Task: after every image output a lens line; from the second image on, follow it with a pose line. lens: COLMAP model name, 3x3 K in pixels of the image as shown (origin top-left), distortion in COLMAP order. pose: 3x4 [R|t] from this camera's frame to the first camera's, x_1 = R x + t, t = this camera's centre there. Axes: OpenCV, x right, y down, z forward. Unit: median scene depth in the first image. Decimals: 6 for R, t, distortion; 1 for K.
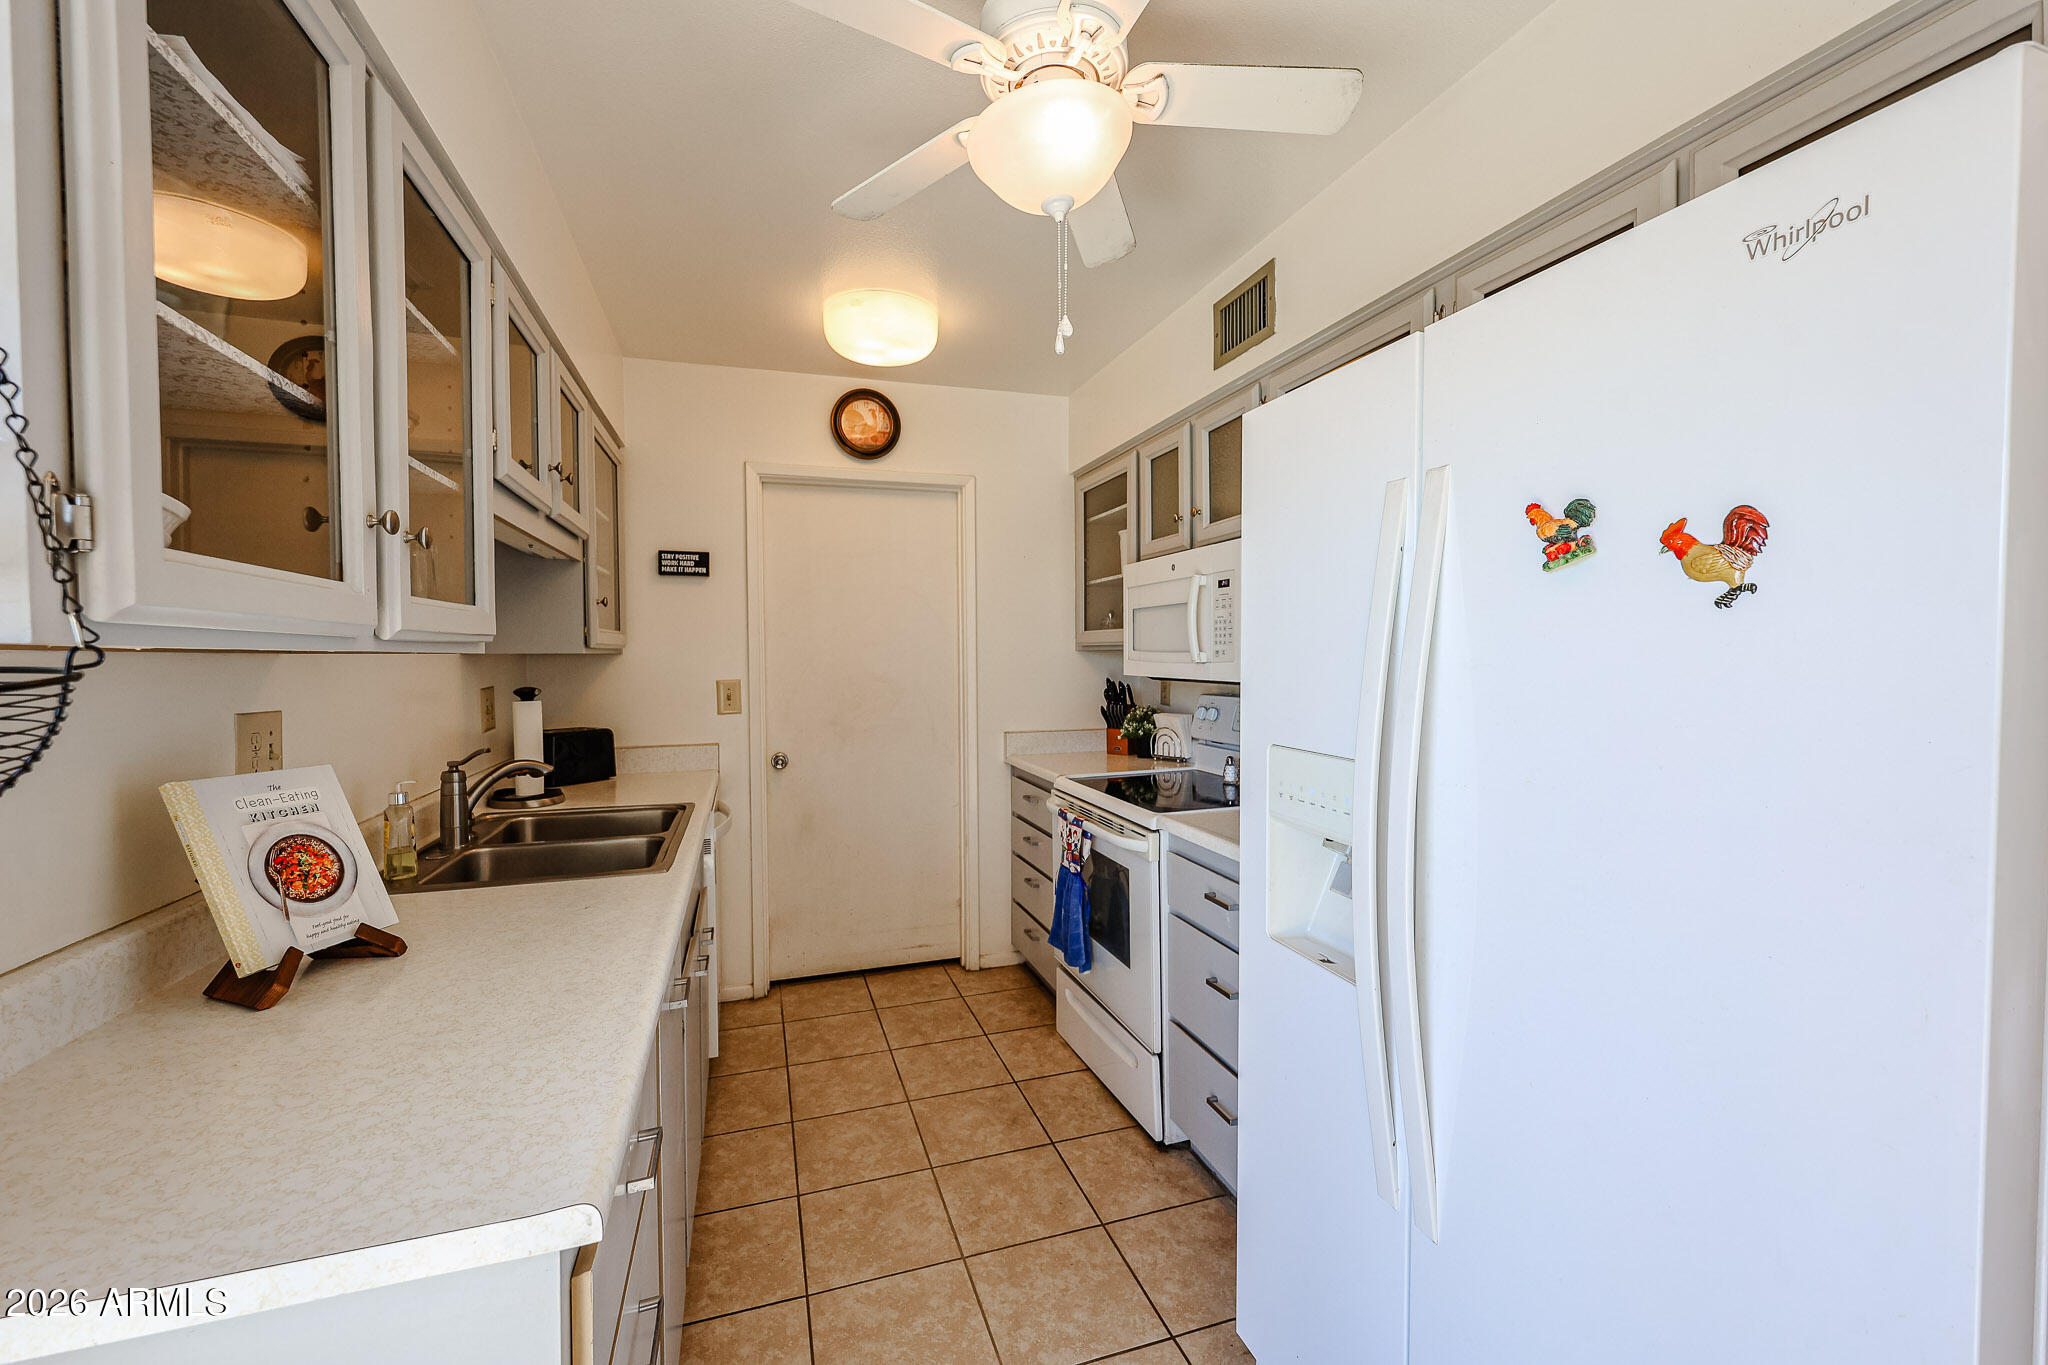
lens RADIAL K [[821.4, 0, 1021.2], [0, 821.4, 670.8], [0, 0, 1]] dist [0.001287, -0.000030]
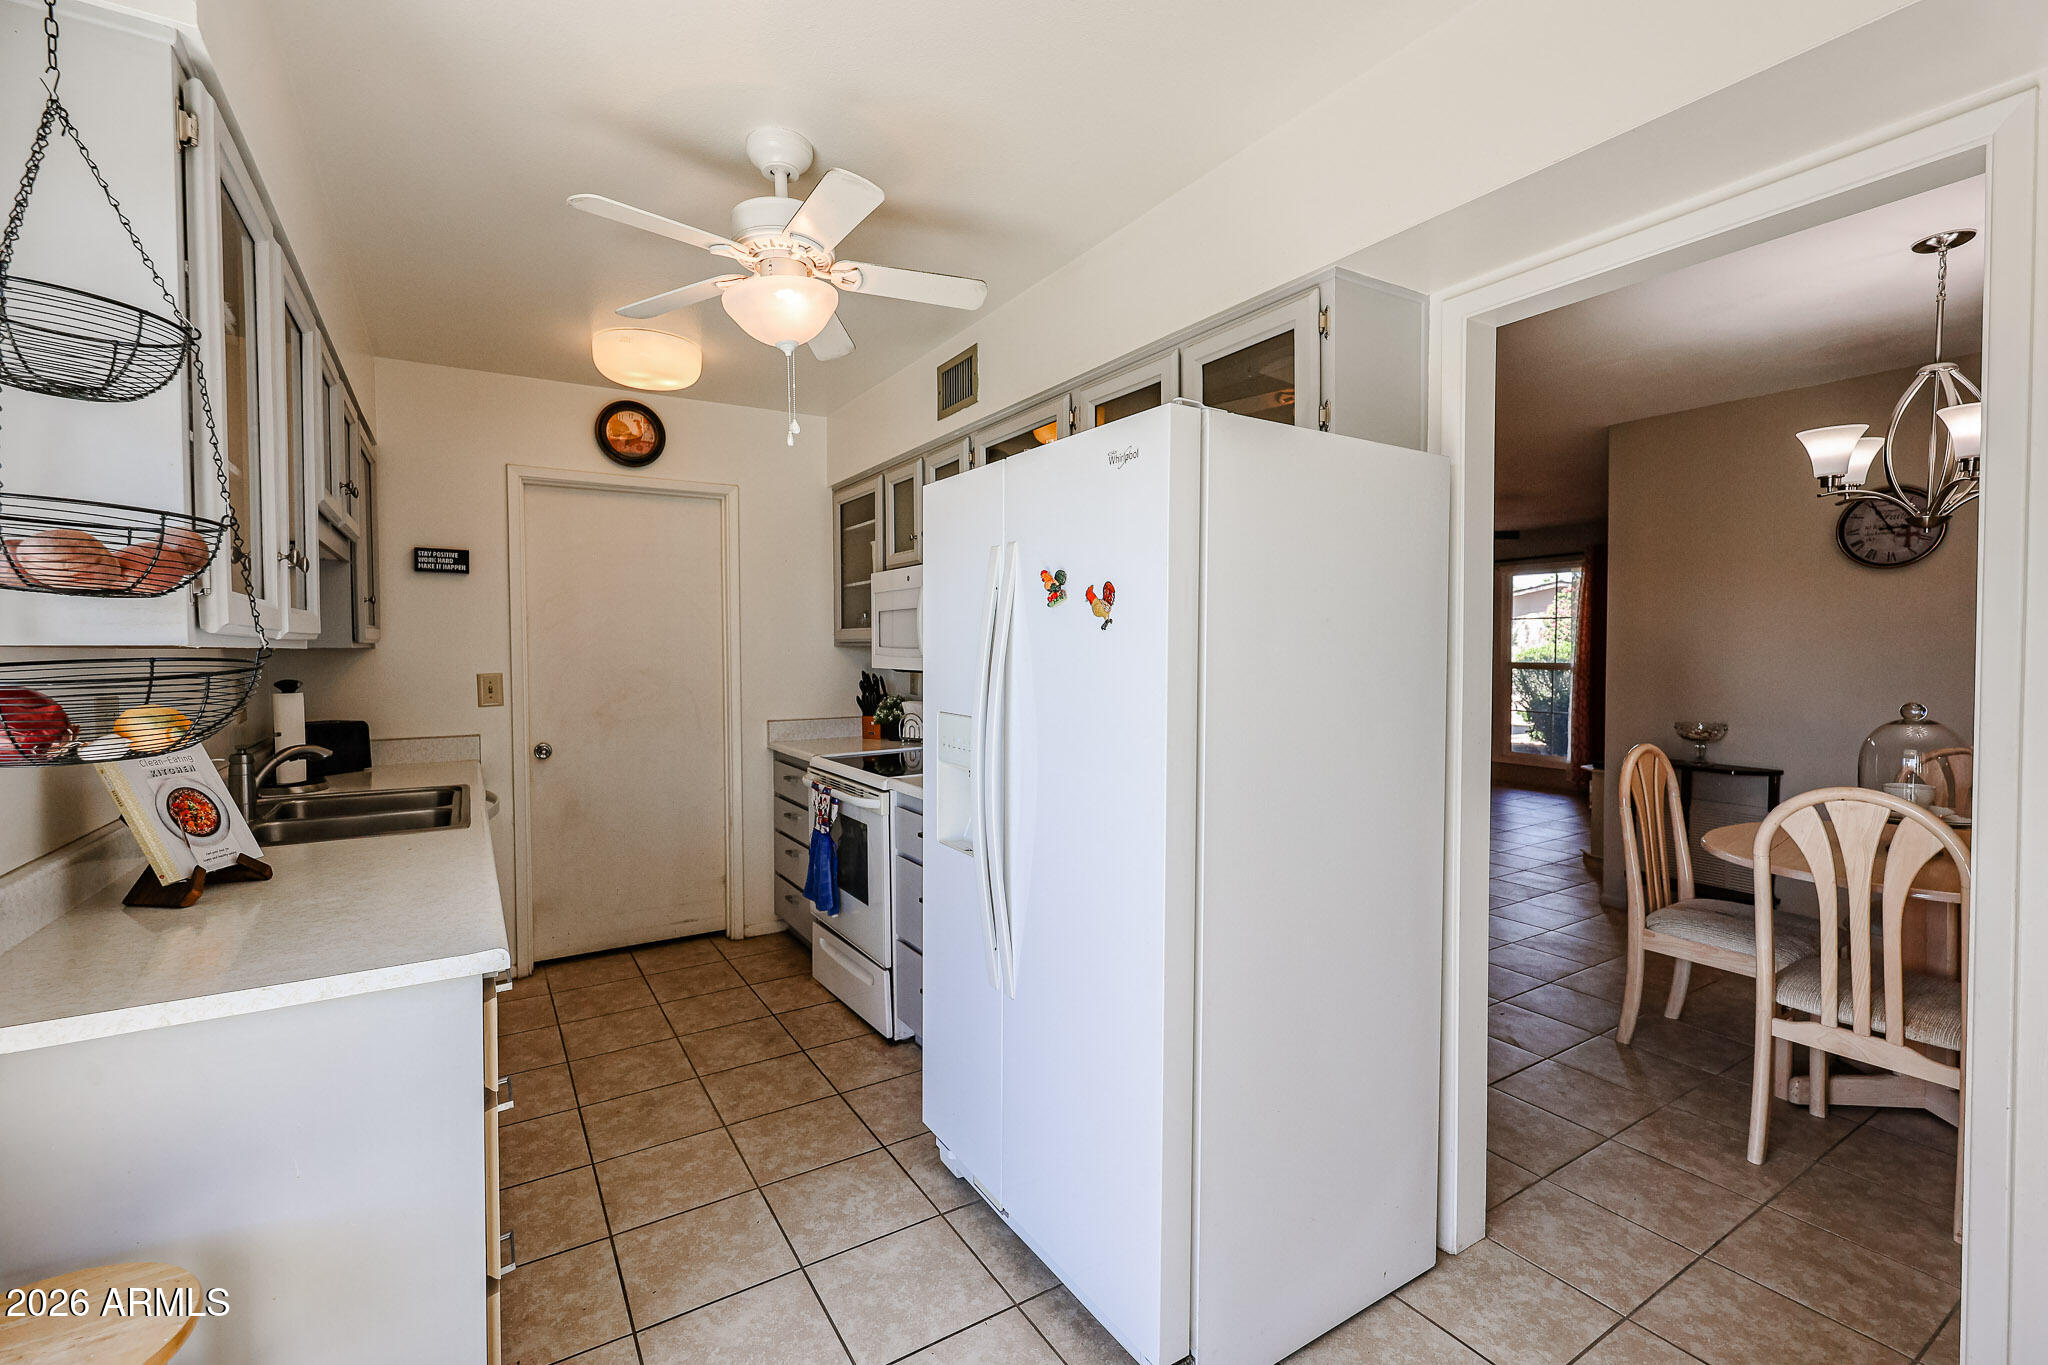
lens RADIAL K [[881.4, 0, 1020.9], [0, 881.4, 670.0], [0, 0, 1]] dist [0.001079, 0.000057]
pose [[0.970296, -0.002849, 0.241905, 0.031955], [0.001812, 0.999988, 0.004509, 0.003688], [-0.241915, -0.003937, 0.970289, -0.299687]]
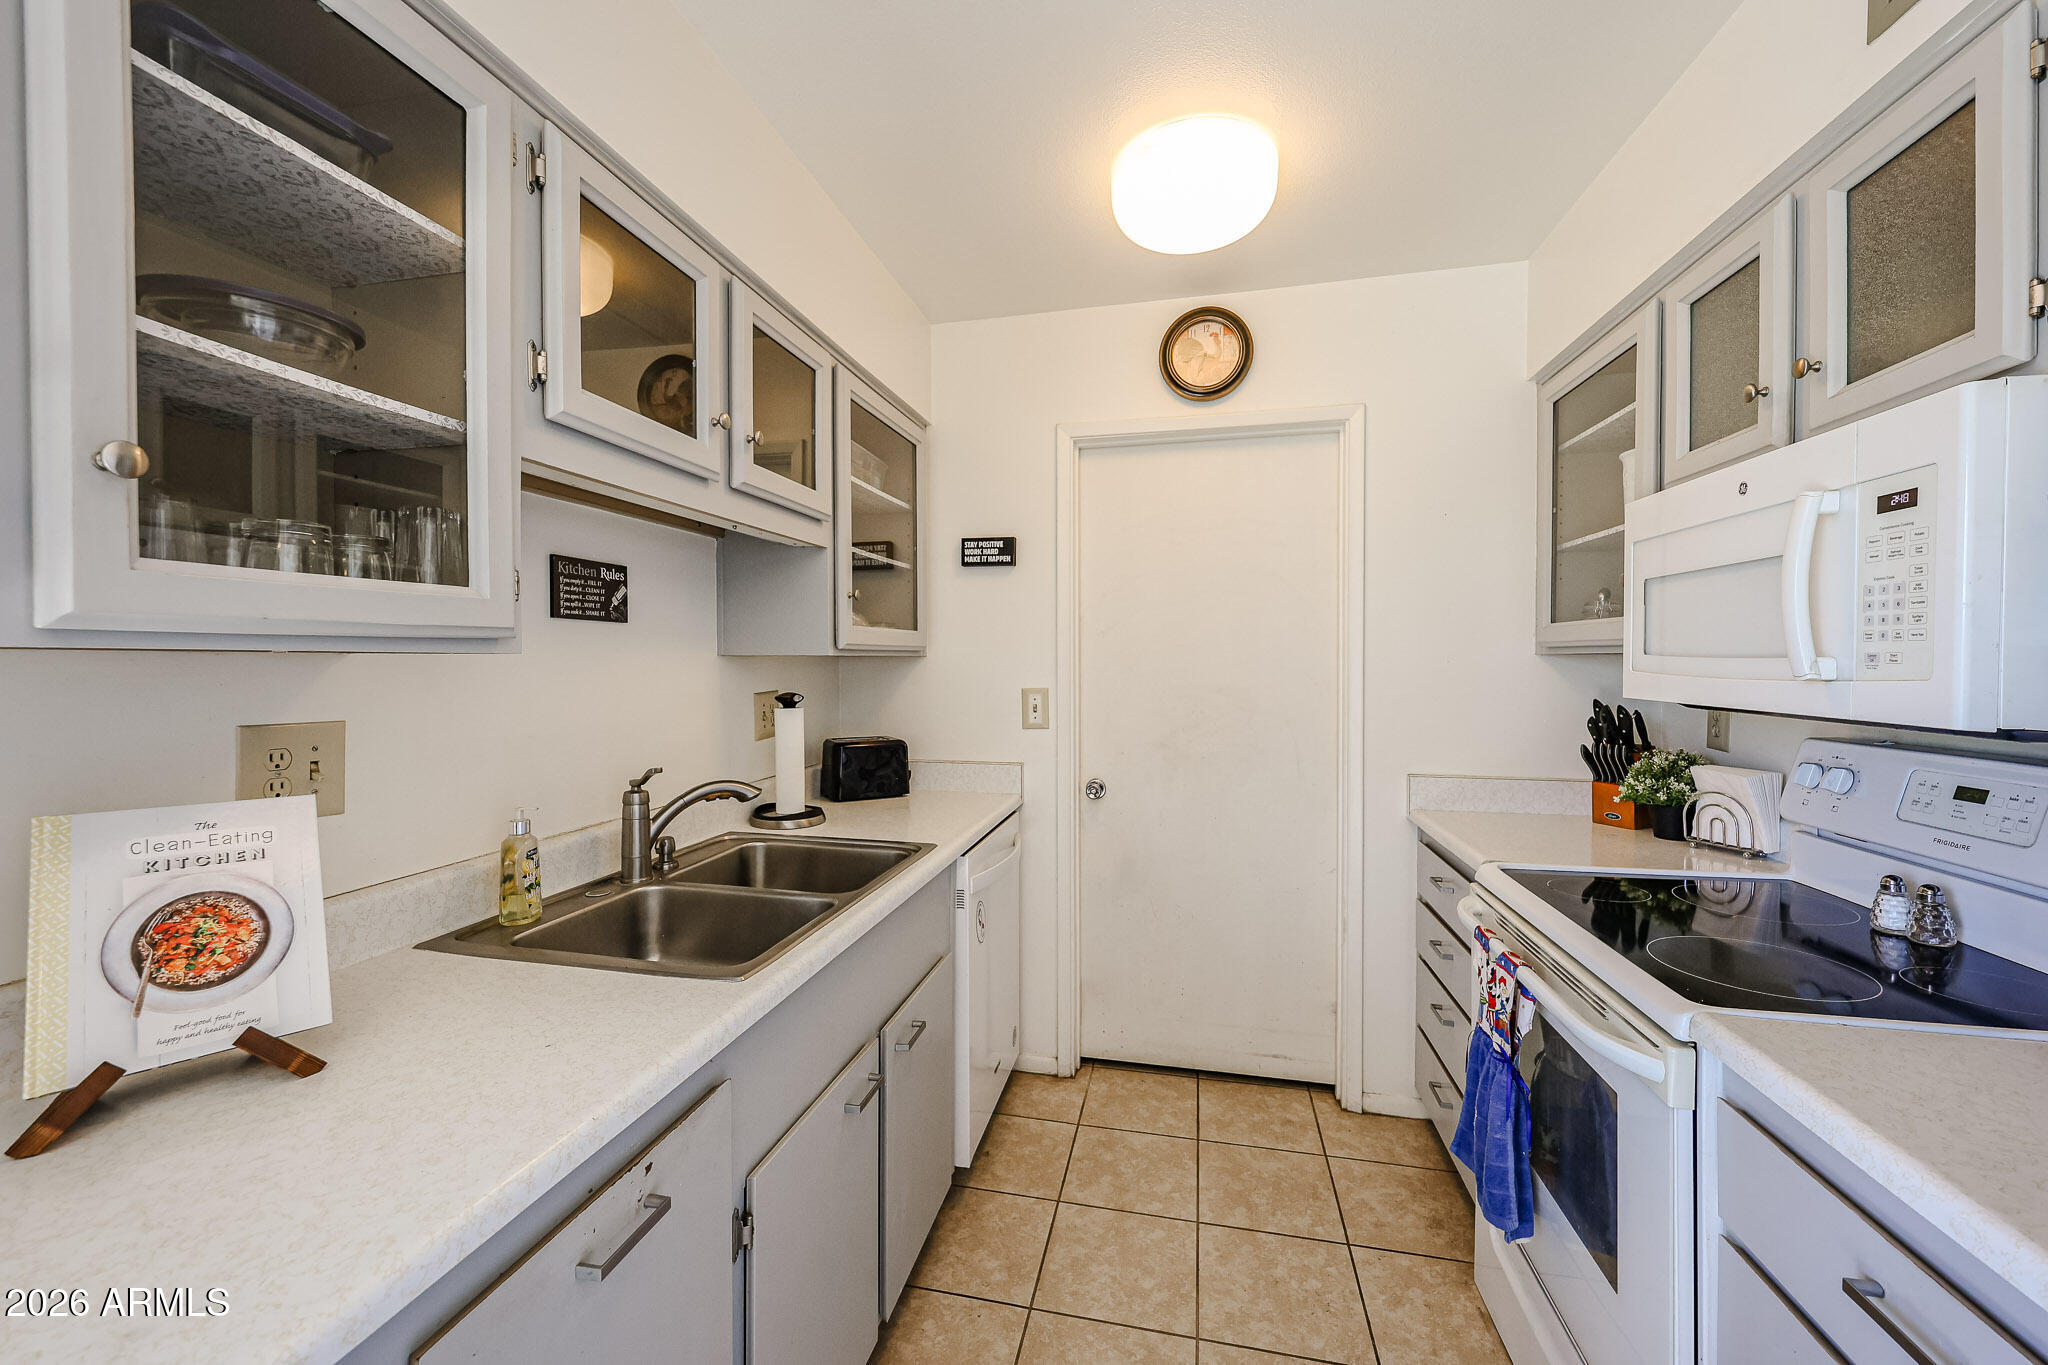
lens RADIAL K [[806.1, 0, 1013.9], [0, 806.1, 671.7], [0, 0, 1]] dist [-0.000127, -0.000169]
pose [[0.855550, 0.013932, -0.517533, 0.060503], [-0.016355, 0.999866, -0.000120, -0.006699], [0.517462, 0.008567, 0.855663, 0.349715]]
